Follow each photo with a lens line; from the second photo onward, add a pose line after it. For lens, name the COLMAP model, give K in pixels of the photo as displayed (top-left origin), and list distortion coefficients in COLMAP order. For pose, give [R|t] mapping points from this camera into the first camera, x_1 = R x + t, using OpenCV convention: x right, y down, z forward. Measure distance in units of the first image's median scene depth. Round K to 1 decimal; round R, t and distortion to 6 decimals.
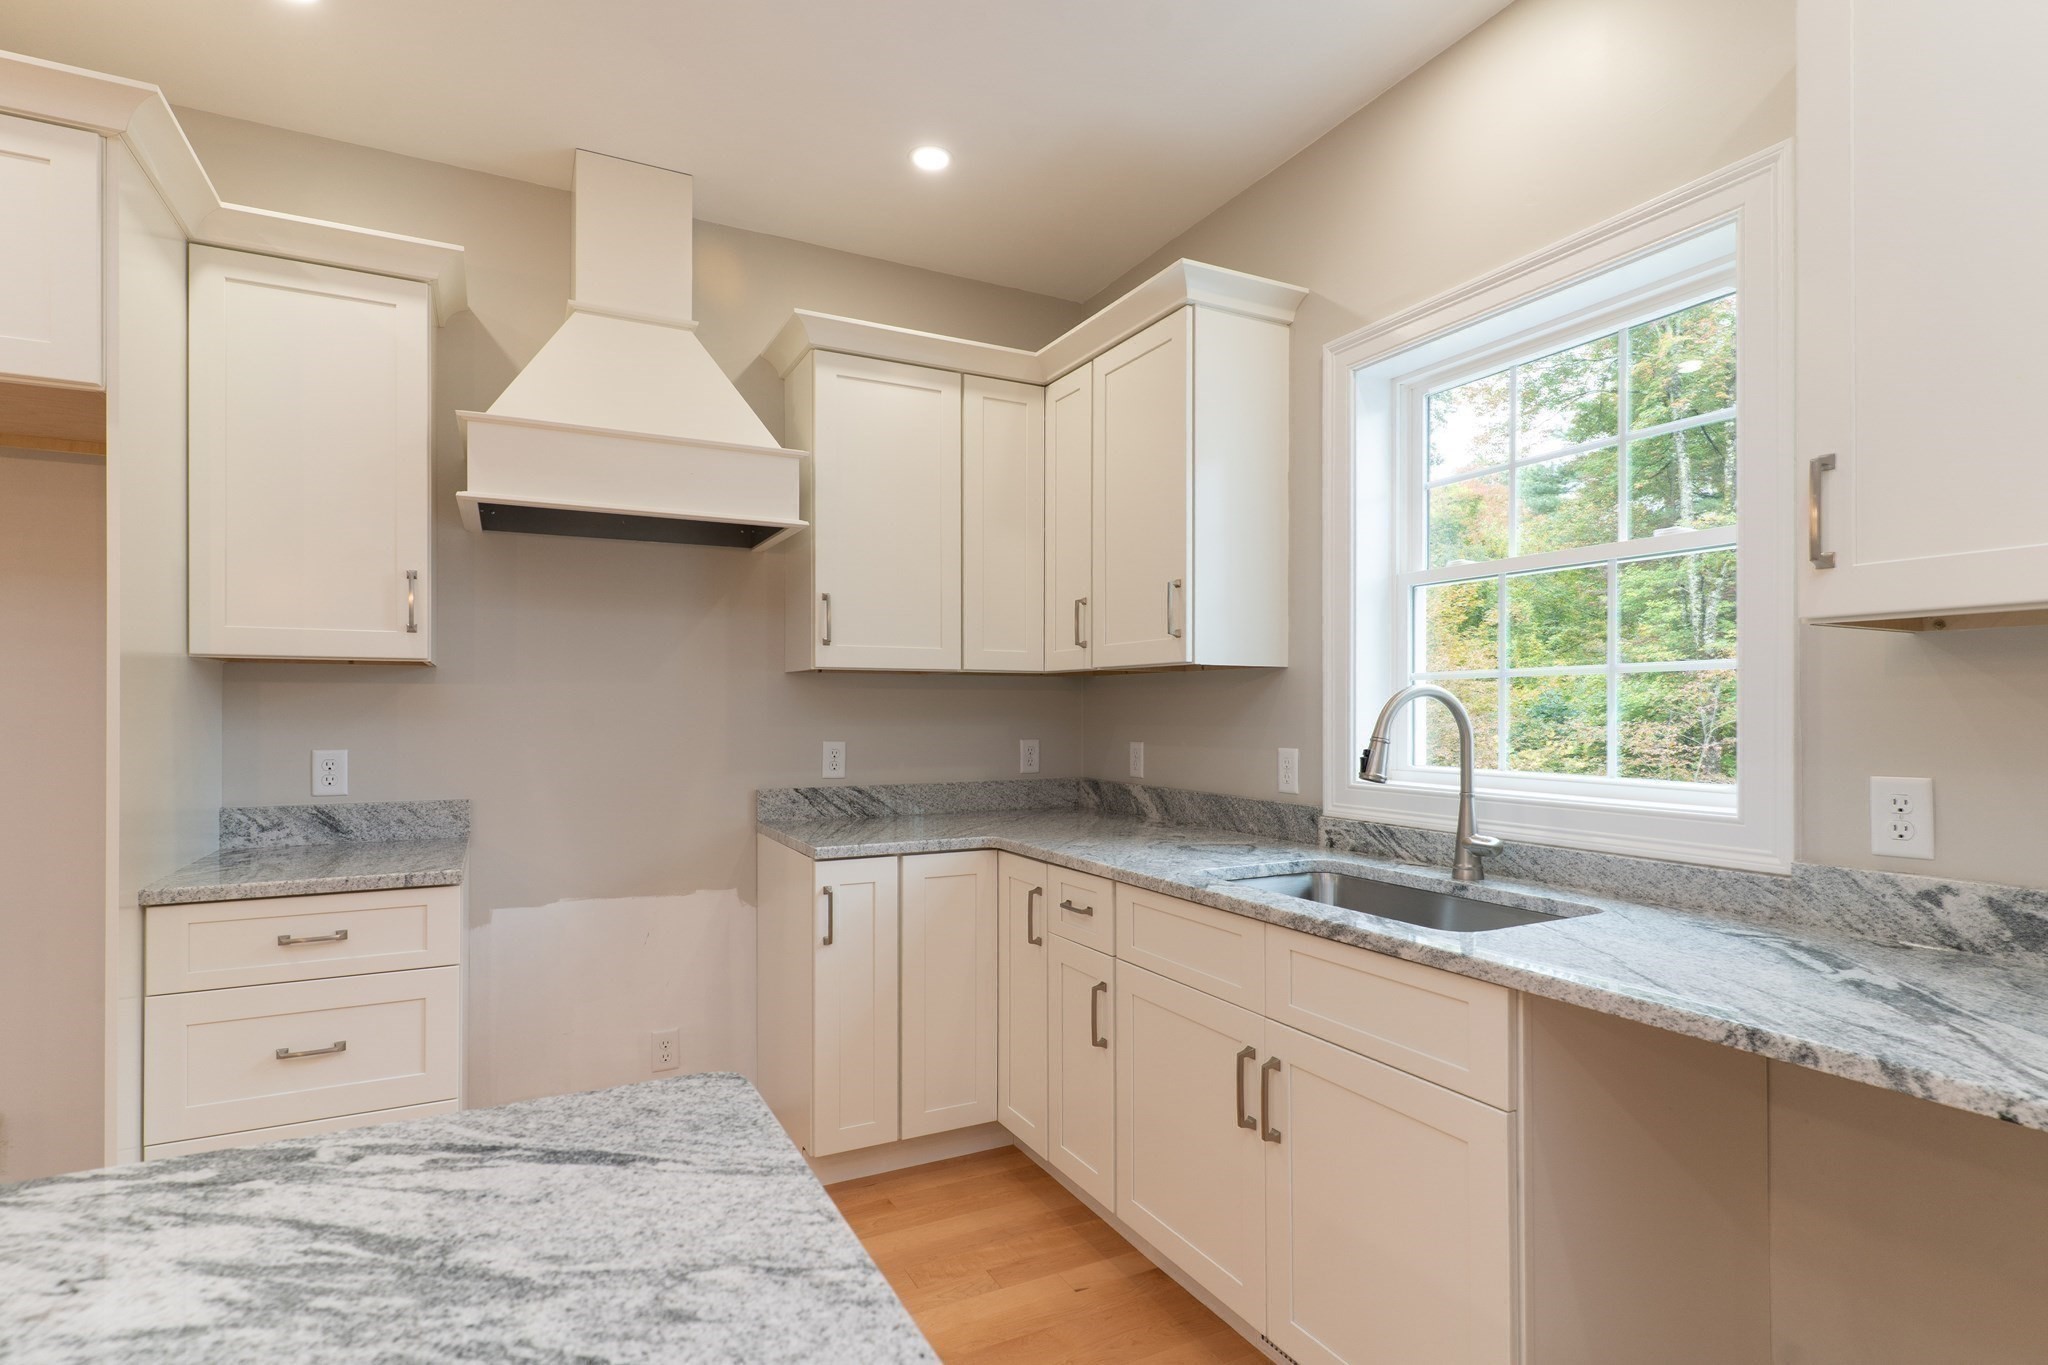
lens RADIAL K [[1007.5, 0, 1019.4], [0, 1007.5, 700.8], [0, 0, 1]] dist [-0.001356, 0.000334]
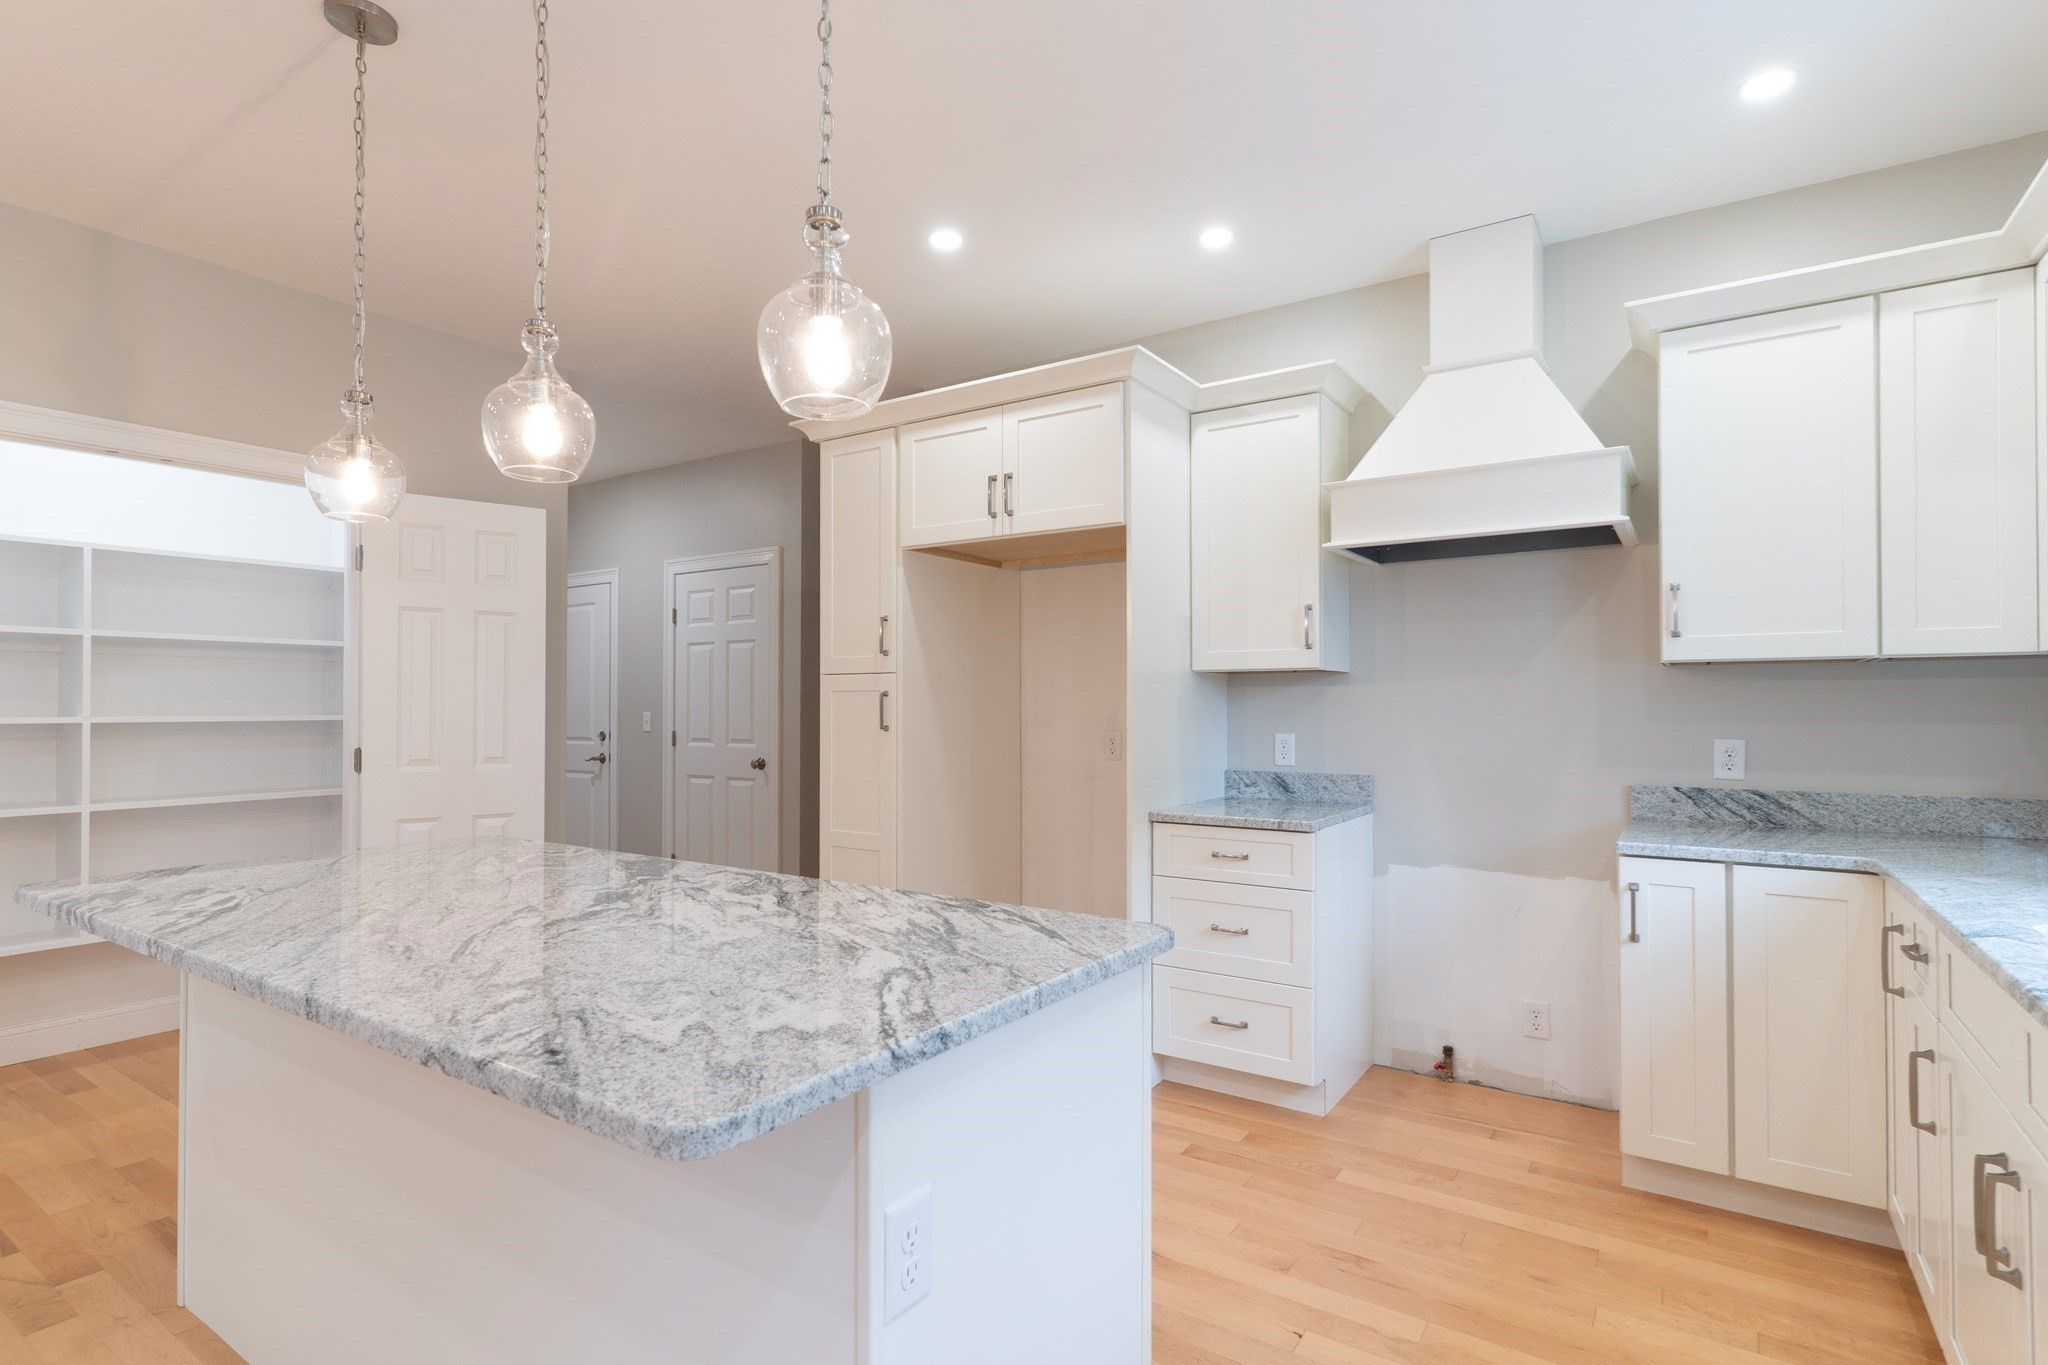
lens RADIAL K [[976.9, 0, 1028.5], [0, 976.9, 680.9], [0, 0, 1]] dist [0.002594, 0.000322]
pose [[0.490968, -0.023158, -0.870870, 0.335361], [0.008511, 0.999726, -0.021787, 0.001573], [0.871136, 0.003285, 0.491031, 0.008373]]
